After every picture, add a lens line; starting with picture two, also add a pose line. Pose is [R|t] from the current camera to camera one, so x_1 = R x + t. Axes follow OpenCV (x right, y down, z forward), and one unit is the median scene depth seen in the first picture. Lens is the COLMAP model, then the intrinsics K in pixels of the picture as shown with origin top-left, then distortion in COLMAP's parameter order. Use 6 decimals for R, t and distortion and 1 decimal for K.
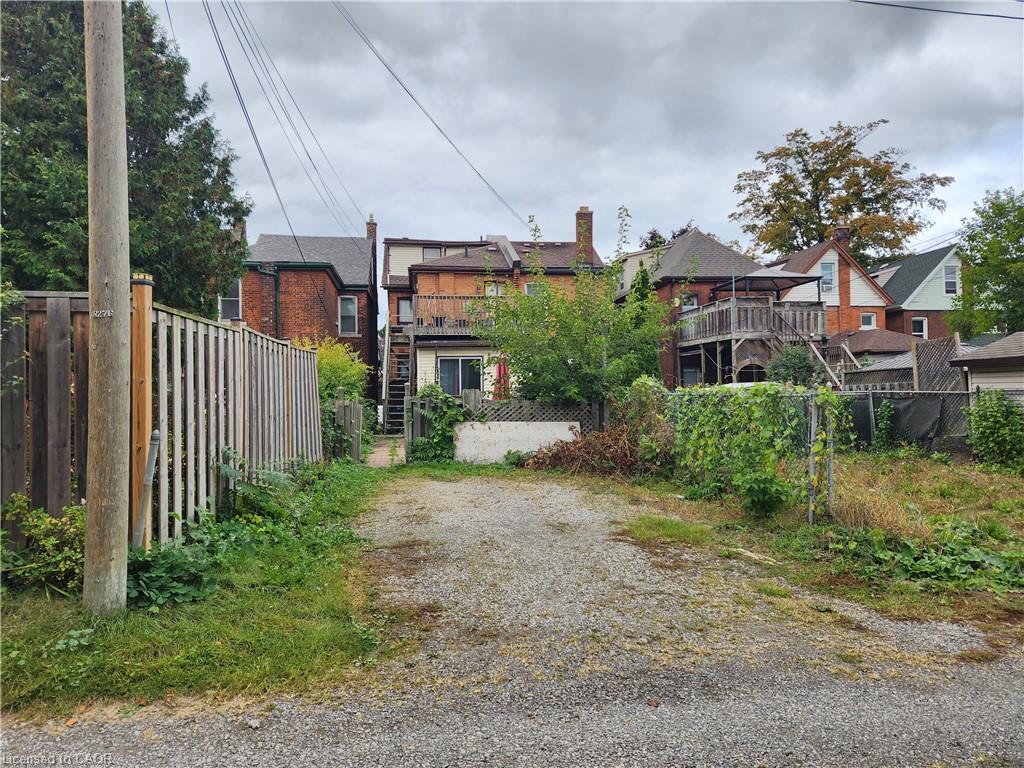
lens RADIAL K [[678.0, 0, 506.7], [0, 678.0, 383.8], [0, 0, 1]] dist [0.099963, -0.090637]
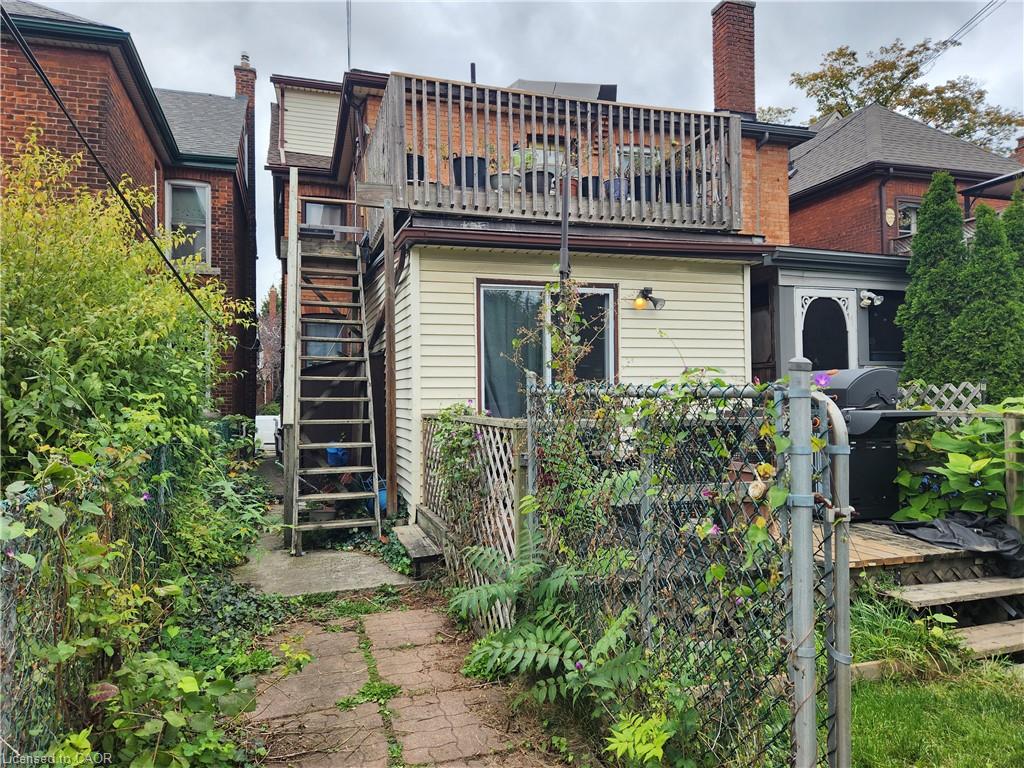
lens RADIAL K [[678.0, 0, 506.7], [0, 678.0, 383.8], [0, 0, 1]] dist [0.099963, -0.090637]
pose [[0.986113, 0.004665, 0.166012, -0.145299], [-0.003913, 0.999981, -0.004857, 0.006452], [-0.166031, 0.004140, 0.986112, 0.739532]]
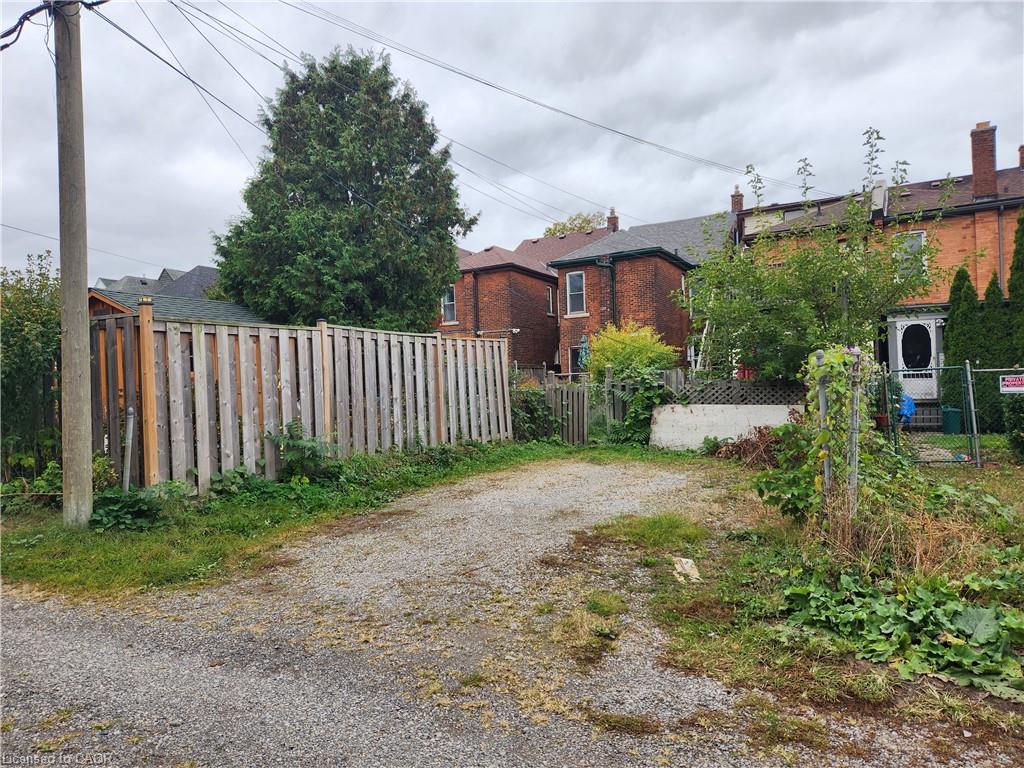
lens RADIAL K [[678.0, 0, 506.7], [0, 678.0, 383.8], [0, 0, 1]] dist [0.099963, -0.090637]
pose [[0.792127, -0.015921, -0.610148, 0.207026], [0.030201, 0.999458, 0.013128, 0.005253], [0.609608, -0.028826, 0.792178, 0.074156]]
